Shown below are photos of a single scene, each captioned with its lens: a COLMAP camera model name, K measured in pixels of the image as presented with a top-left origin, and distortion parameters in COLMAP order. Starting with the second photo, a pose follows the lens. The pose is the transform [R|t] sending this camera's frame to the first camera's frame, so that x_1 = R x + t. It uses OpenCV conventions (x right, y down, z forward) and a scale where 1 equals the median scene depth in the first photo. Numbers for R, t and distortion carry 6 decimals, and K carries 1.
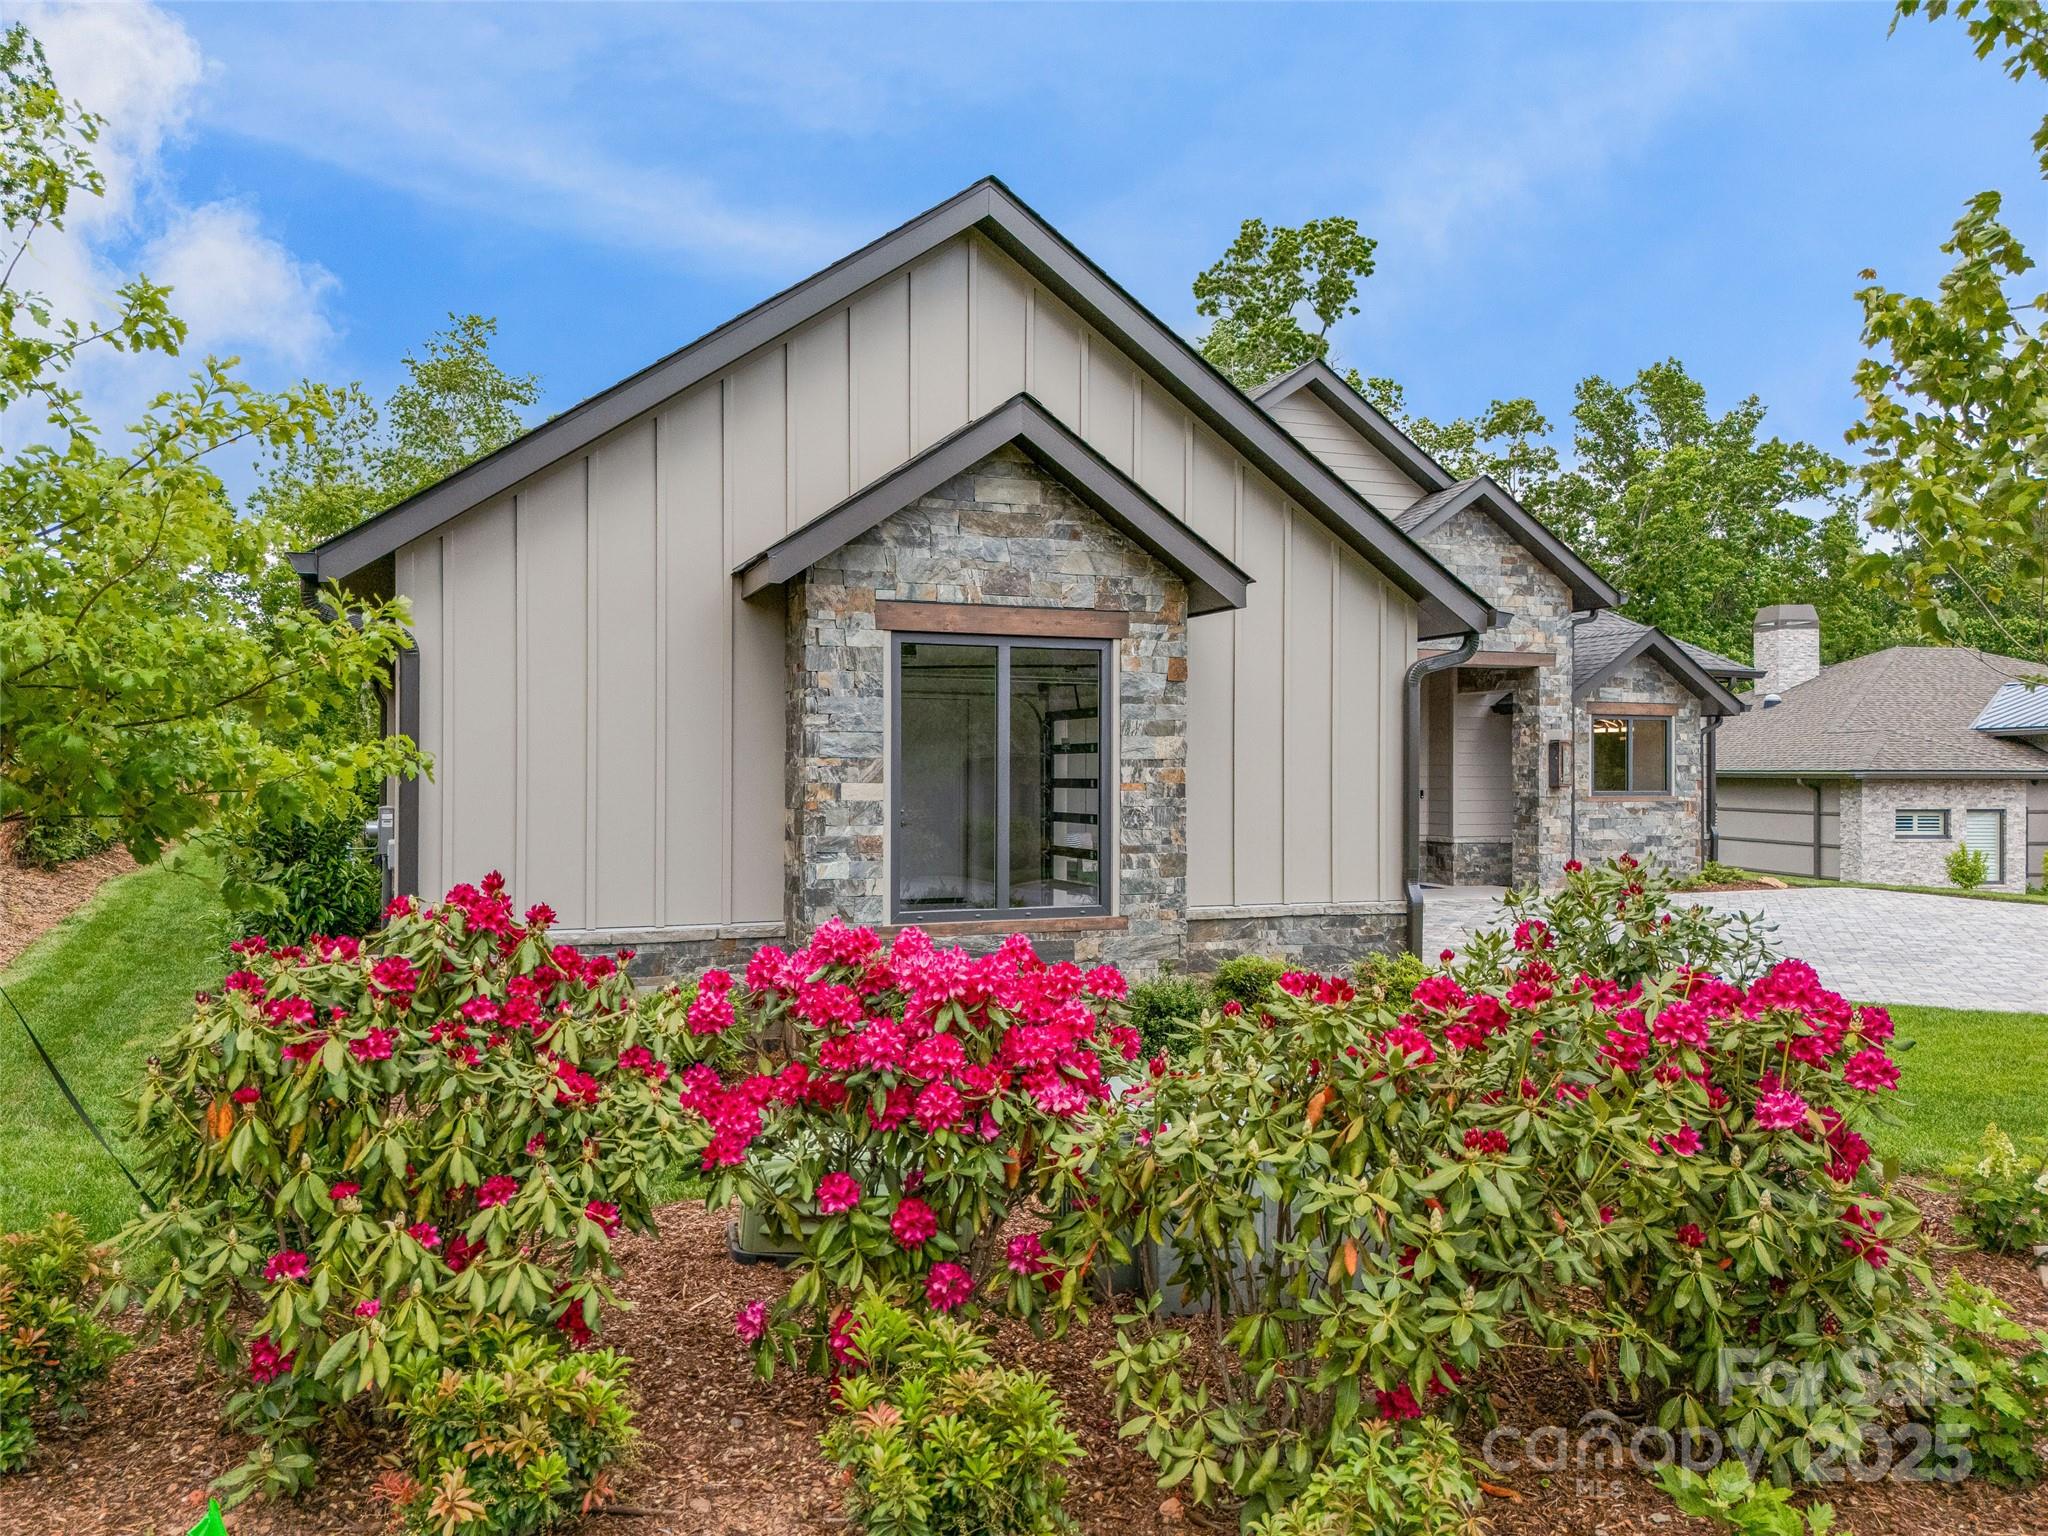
lens RADIAL K [[1474.9, 0, 985.3], [0, 1474.9, 769.4], [0, 0, 1]] dist [0.008448, 0.000842]
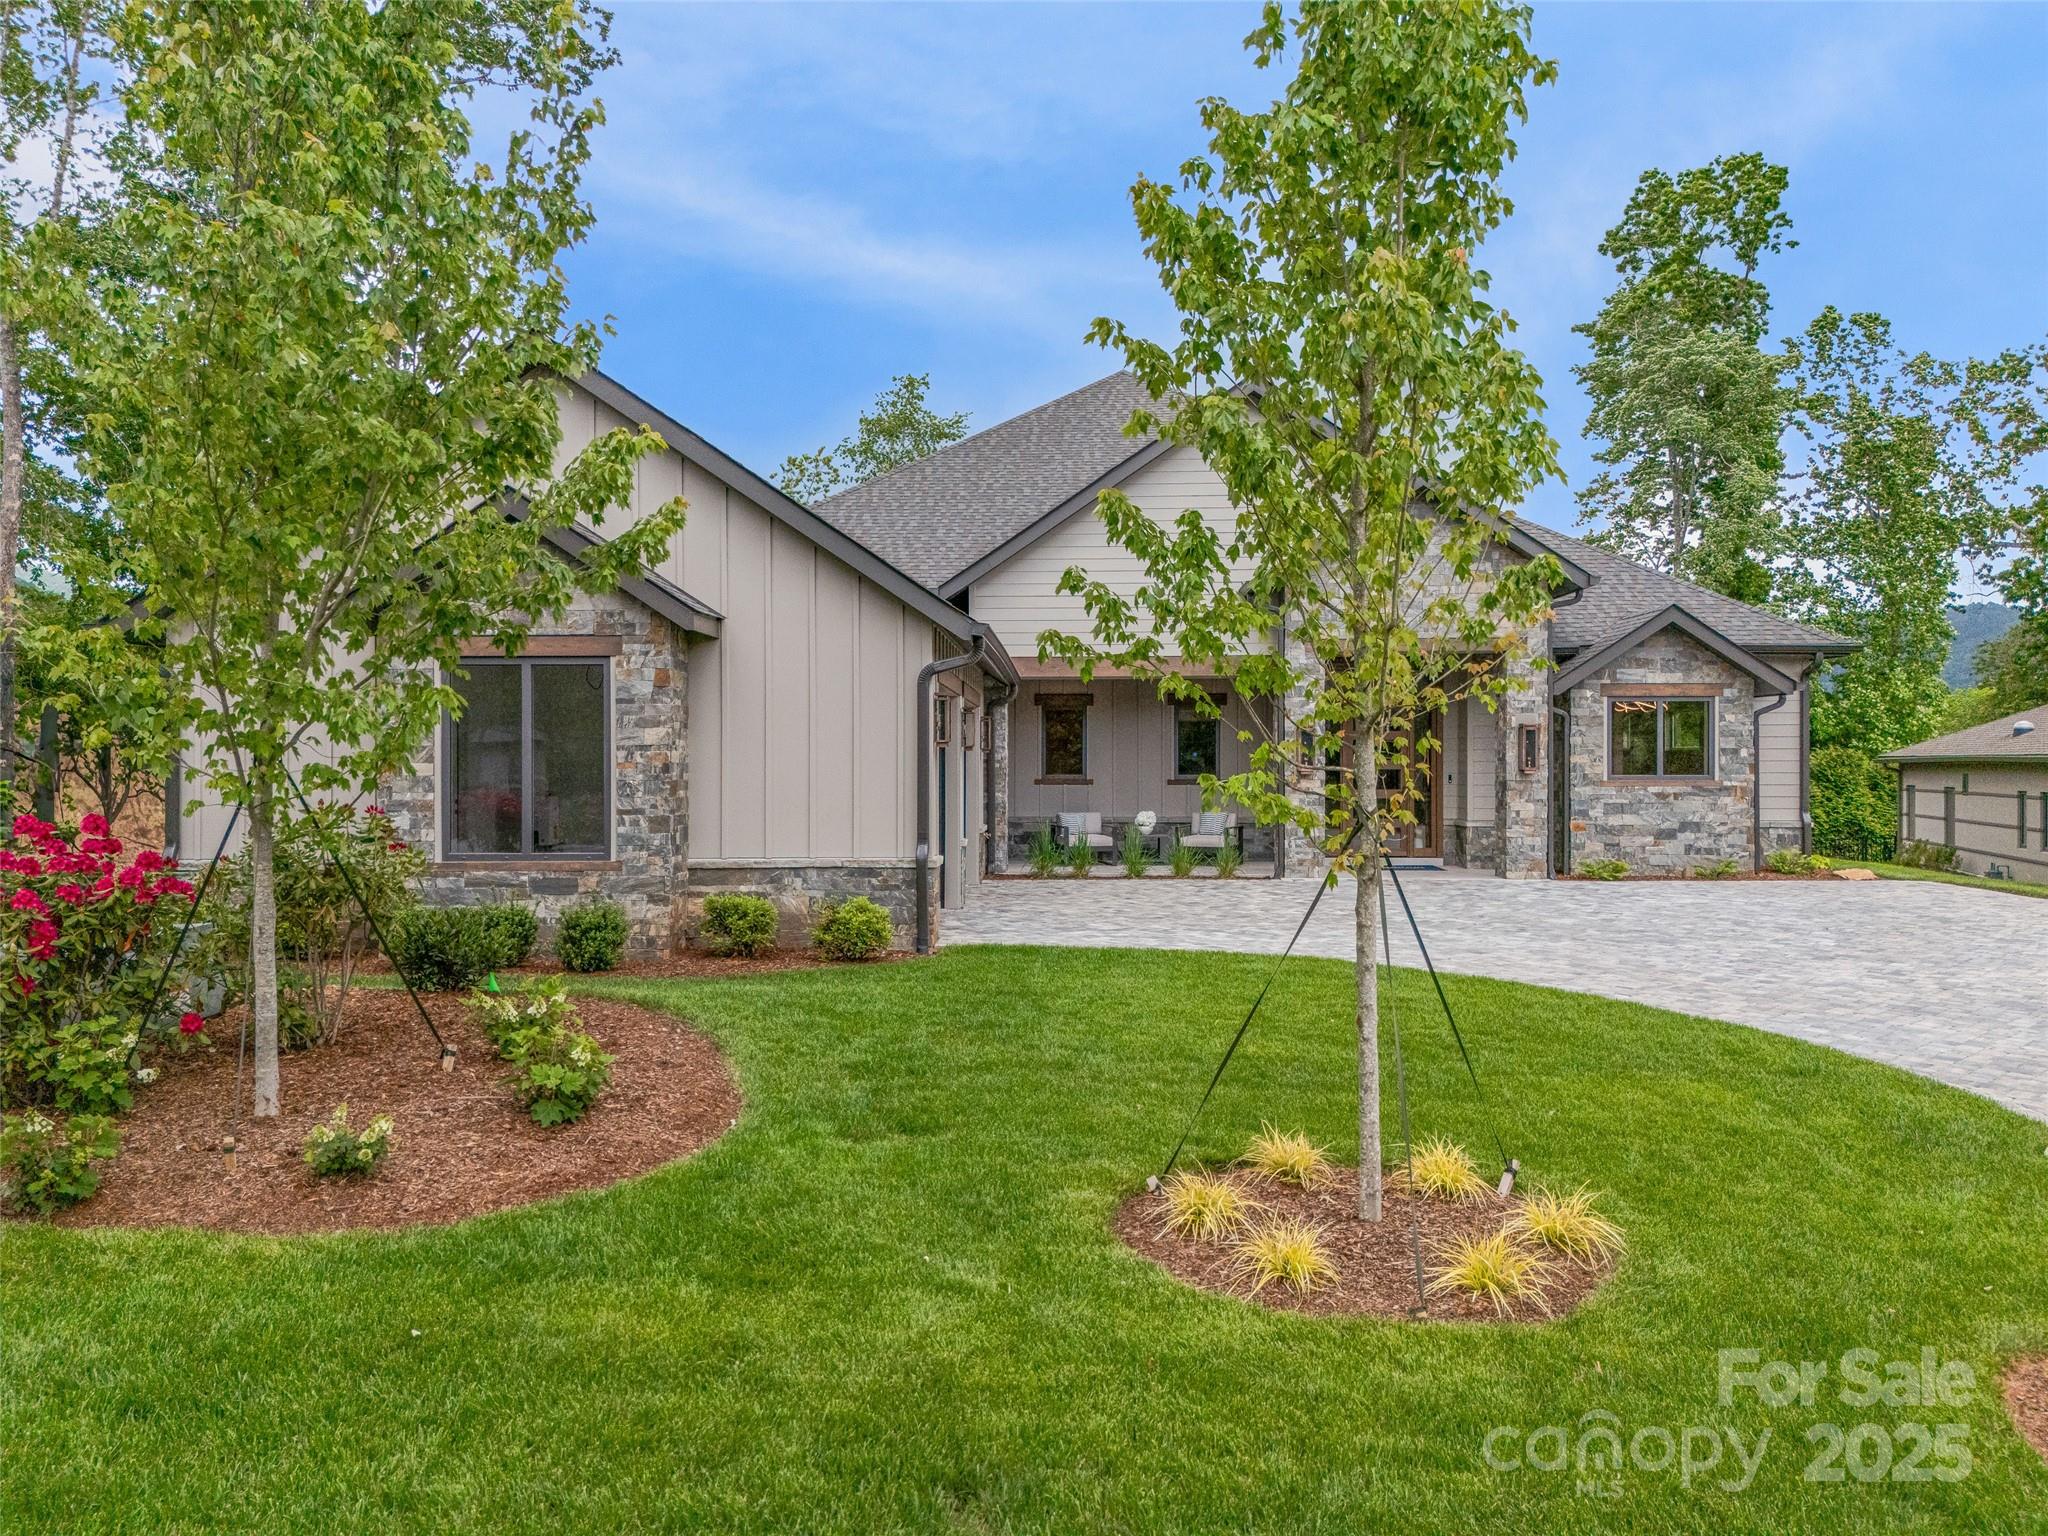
lens RADIAL K [[1457.6, 0, 1024.0], [0, 1457.6, 768.0], [0, 0, 1]] dist [0.048257, 0.001429]
pose [[0.930238, -0.002193, -0.366950, 0.838855], [0.004007, 0.999983, 0.004181, 0.008908], [0.366935, -0.005360, 0.930231, -0.100502]]
